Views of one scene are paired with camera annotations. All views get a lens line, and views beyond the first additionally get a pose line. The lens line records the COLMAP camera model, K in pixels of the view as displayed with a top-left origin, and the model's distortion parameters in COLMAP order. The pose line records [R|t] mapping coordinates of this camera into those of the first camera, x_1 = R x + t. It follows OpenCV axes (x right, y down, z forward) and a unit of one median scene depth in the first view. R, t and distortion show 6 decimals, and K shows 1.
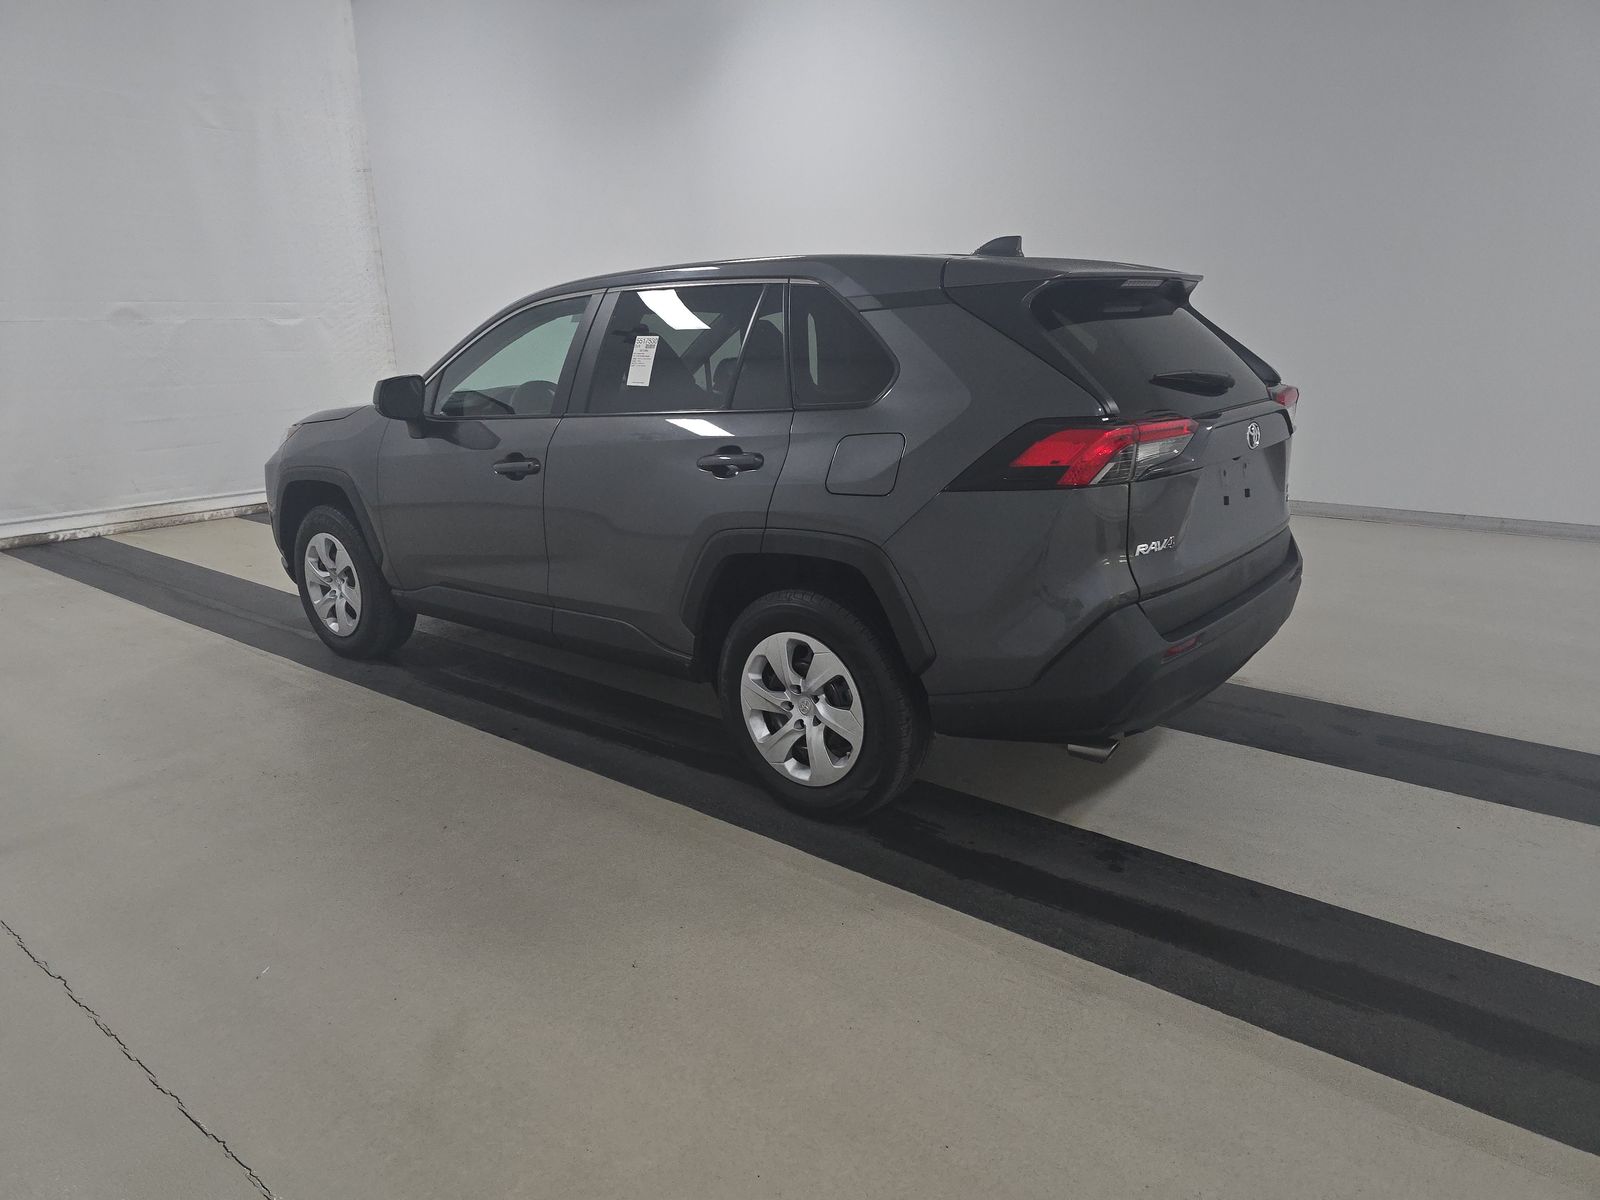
lens RADIAL K [[1080.5, 0, 800.0], [0, 1080.5, 600.0], [0, 0, 1]] dist [0.024998, -0.003008]
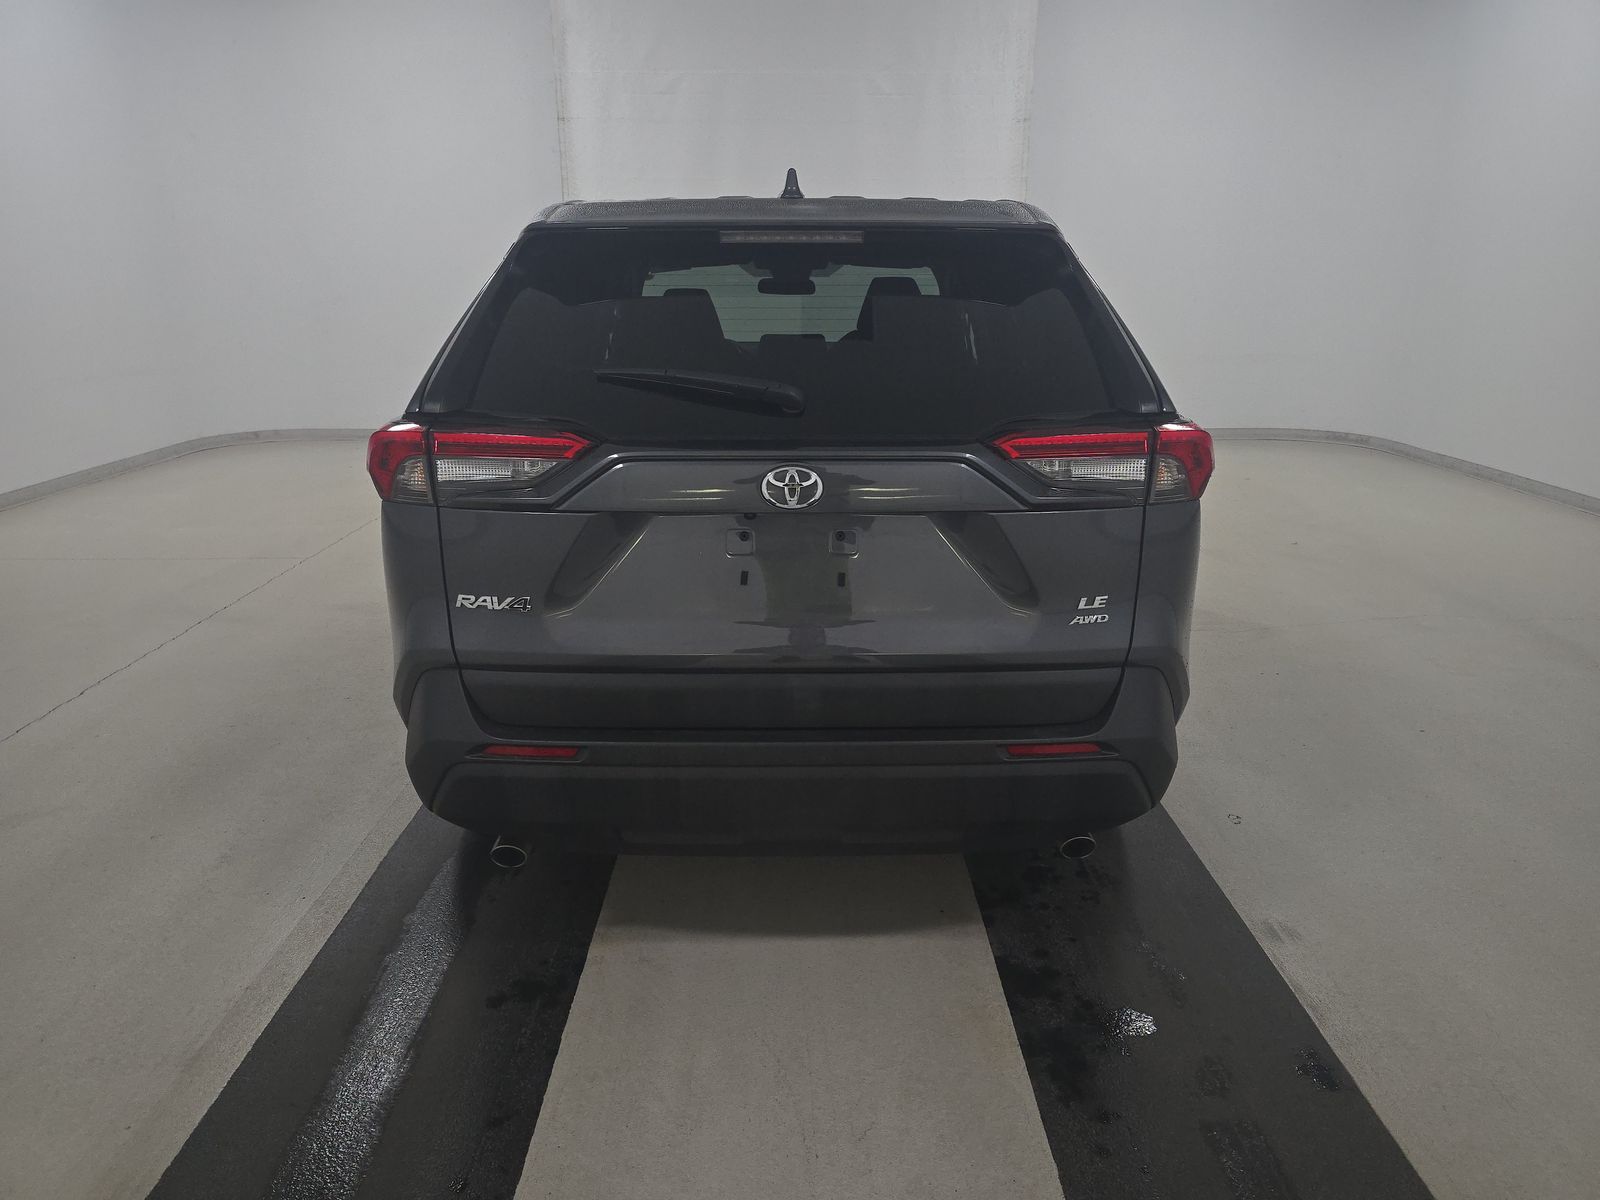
lens RADIAL K [[1080.5, 0, 800.0], [0, 1080.5, 600.0], [0, 0, 1]] dist [0.024998, -0.003008]
pose [[0.642878, 0.242452, -0.726584, 0.359186], [-0.211167, 0.967922, 0.136144, -0.070469], [0.736285, 0.065907, 0.673454, 0.239963]]
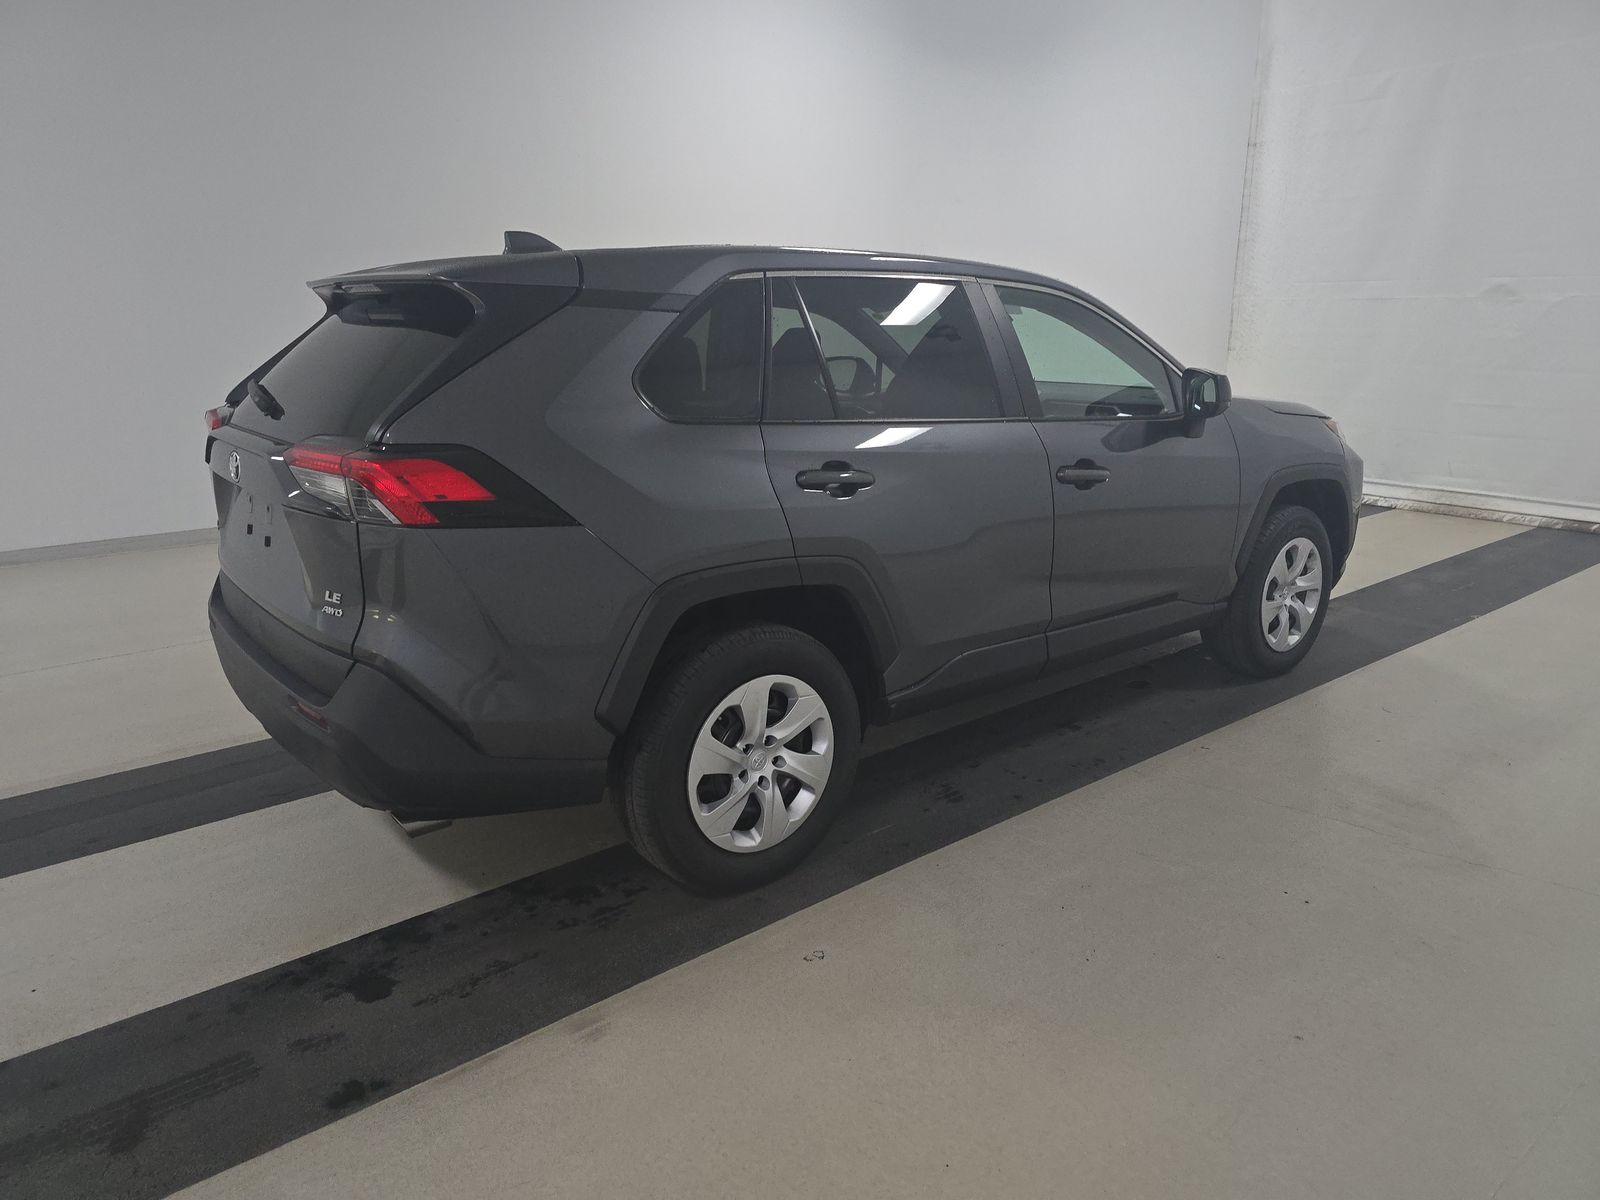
lens RADIAL K [[1080.5, 0, 800.0], [0, 1080.5, 600.0], [0, 0, 1]] dist [0.024998, -0.003008]
pose [[-0.206285, 0.278036, -0.938159, 0.476257], [-0.243221, 0.914119, 0.324392, -0.180548], [0.947782, 0.295097, -0.120945, 0.632277]]
